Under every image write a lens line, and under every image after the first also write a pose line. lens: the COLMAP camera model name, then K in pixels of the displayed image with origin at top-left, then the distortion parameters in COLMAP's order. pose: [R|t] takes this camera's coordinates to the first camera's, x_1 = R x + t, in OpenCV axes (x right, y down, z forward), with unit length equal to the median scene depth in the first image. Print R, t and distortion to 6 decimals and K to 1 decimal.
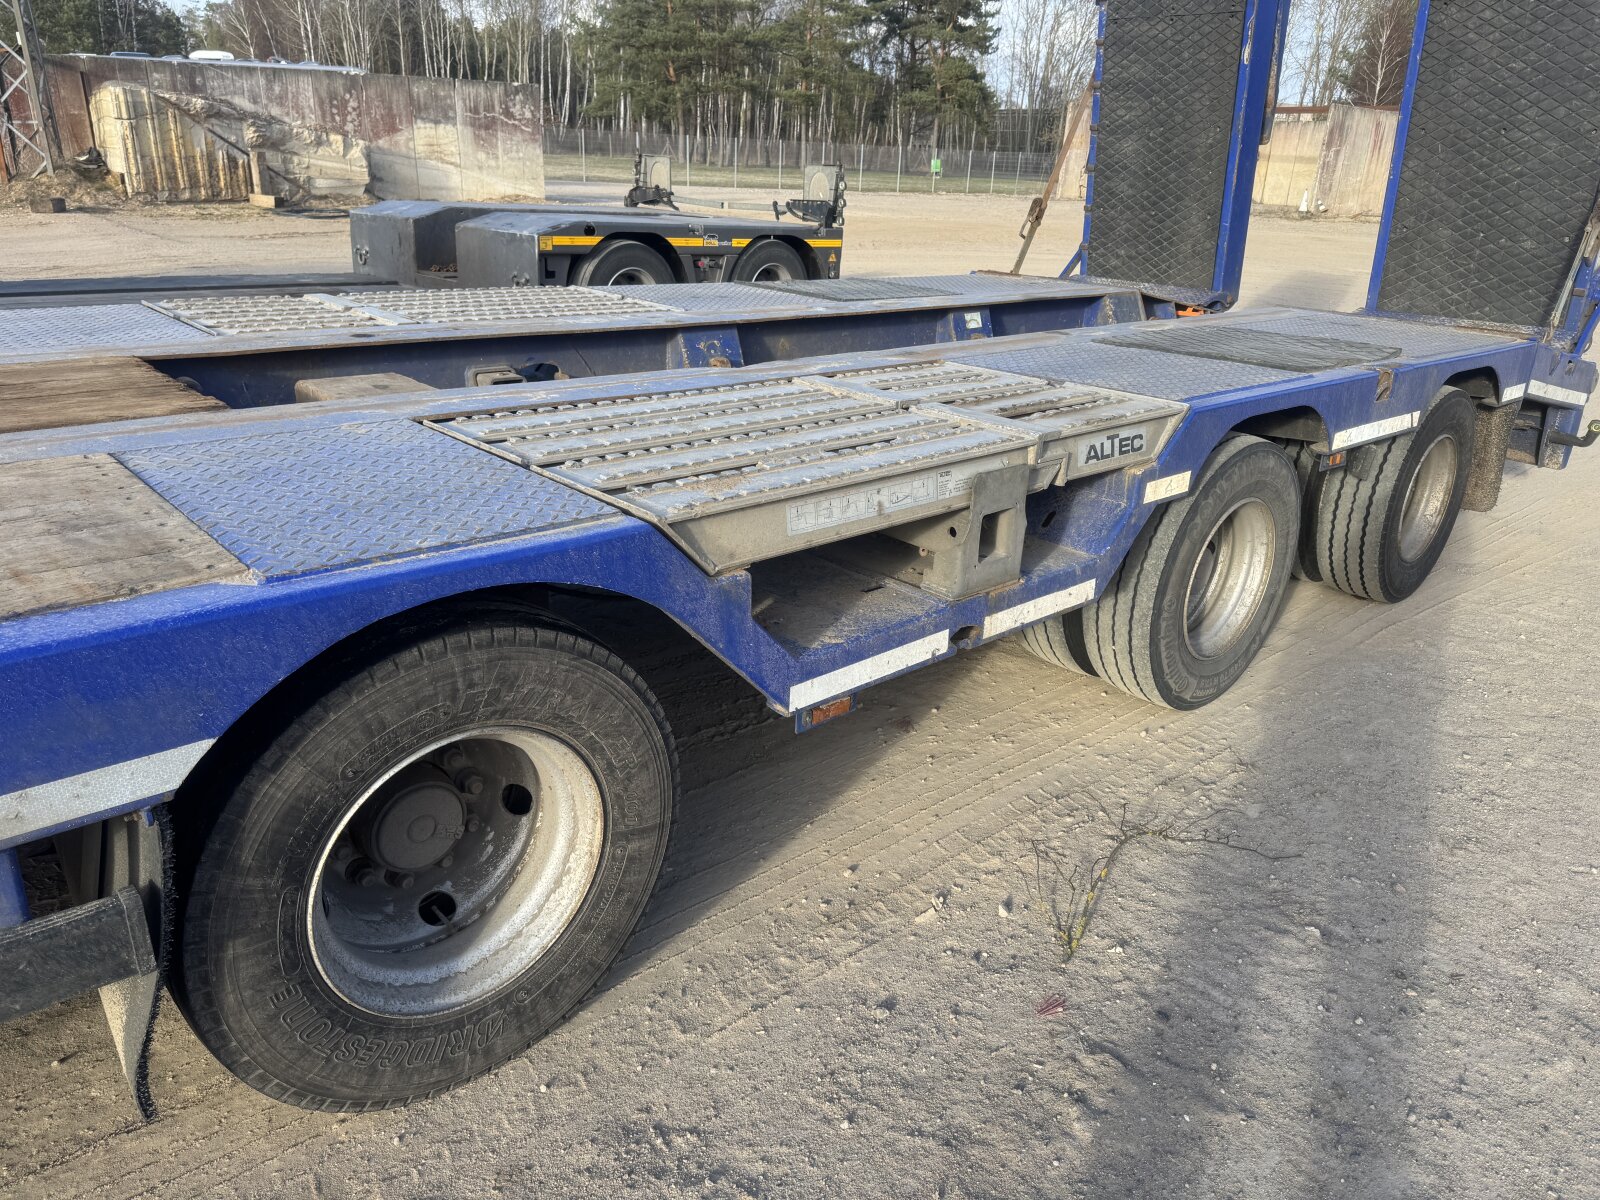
lens RADIAL K [[1140.7, 0, 800.0], [0, 1140.7, 600.0], [0, 0, 1]] dist [0.029257, -0.039291]
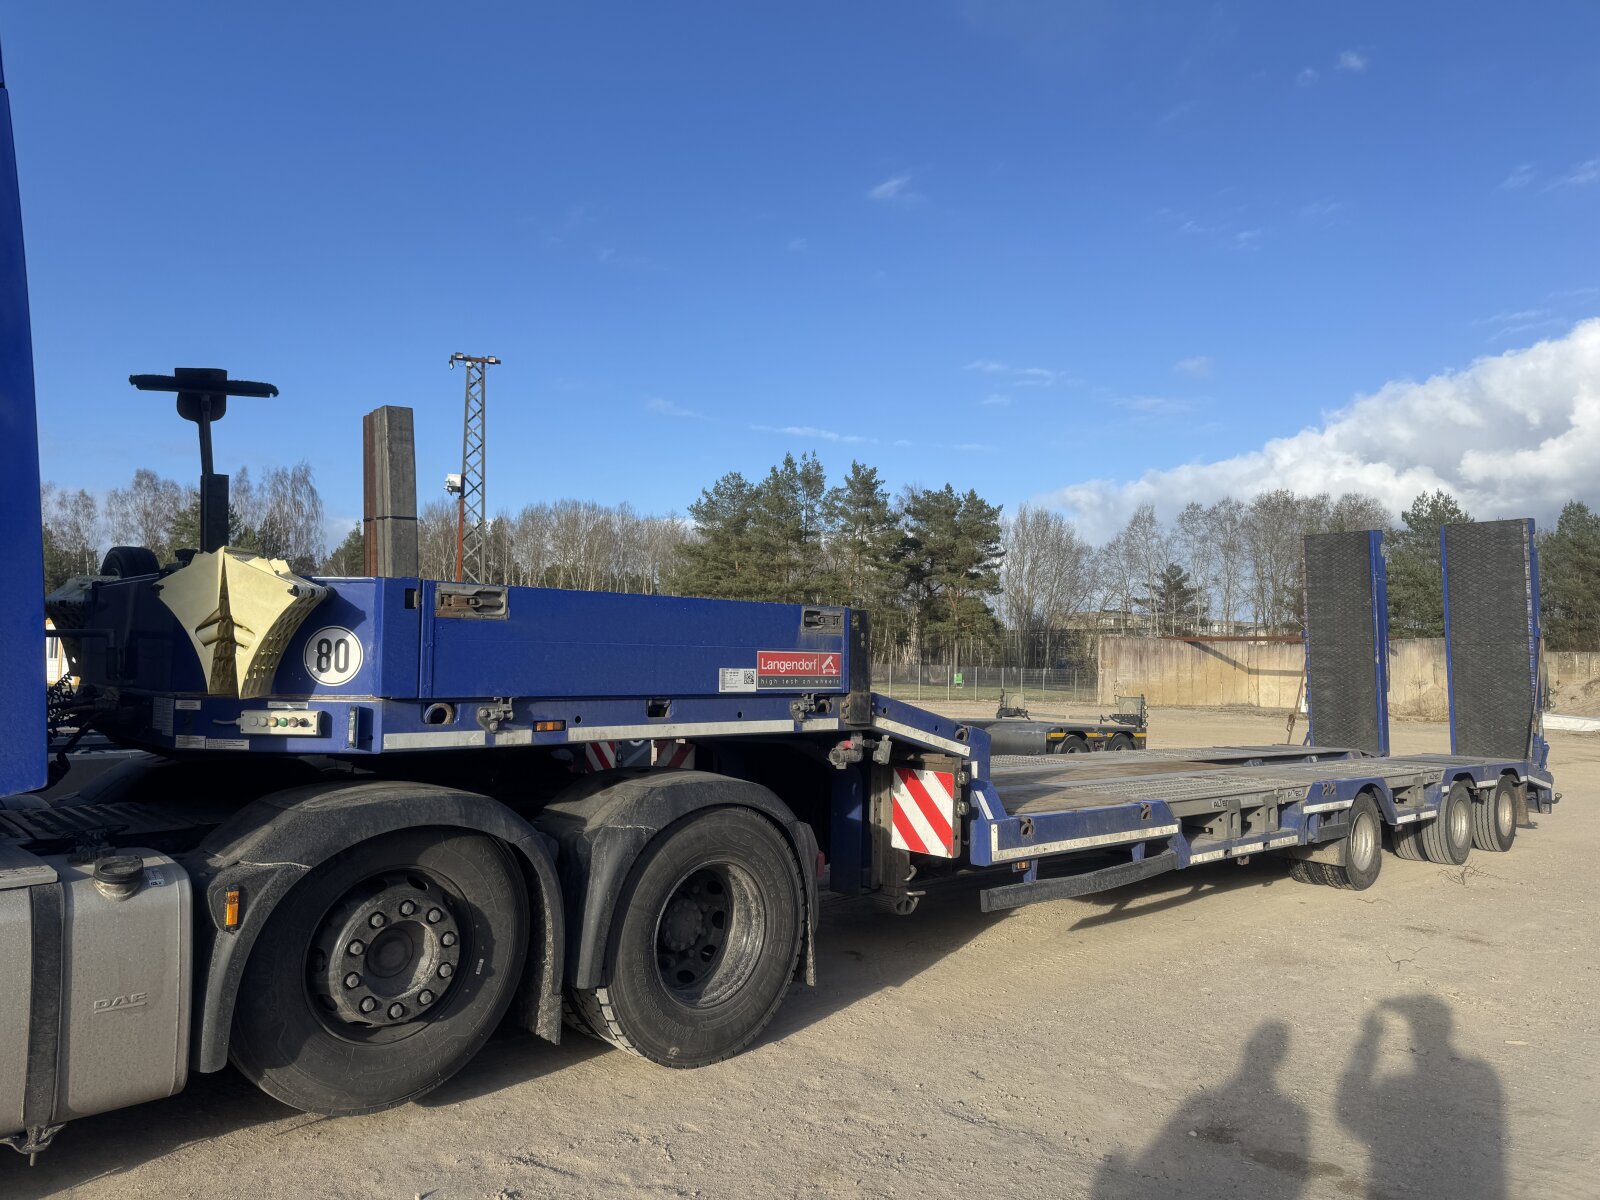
lens RADIAL K [[1173.6, 0, 800.0], [0, 1173.6, 600.0], [0, 0, 1]] dist [0.234866, -0.301517]
pose [[0.998709, -0.019378, 0.046966, -0.286655], [0.037040, 0.910434, -0.411993, 0.132660], [-0.034776, 0.413200, 0.909976, -0.415298]]
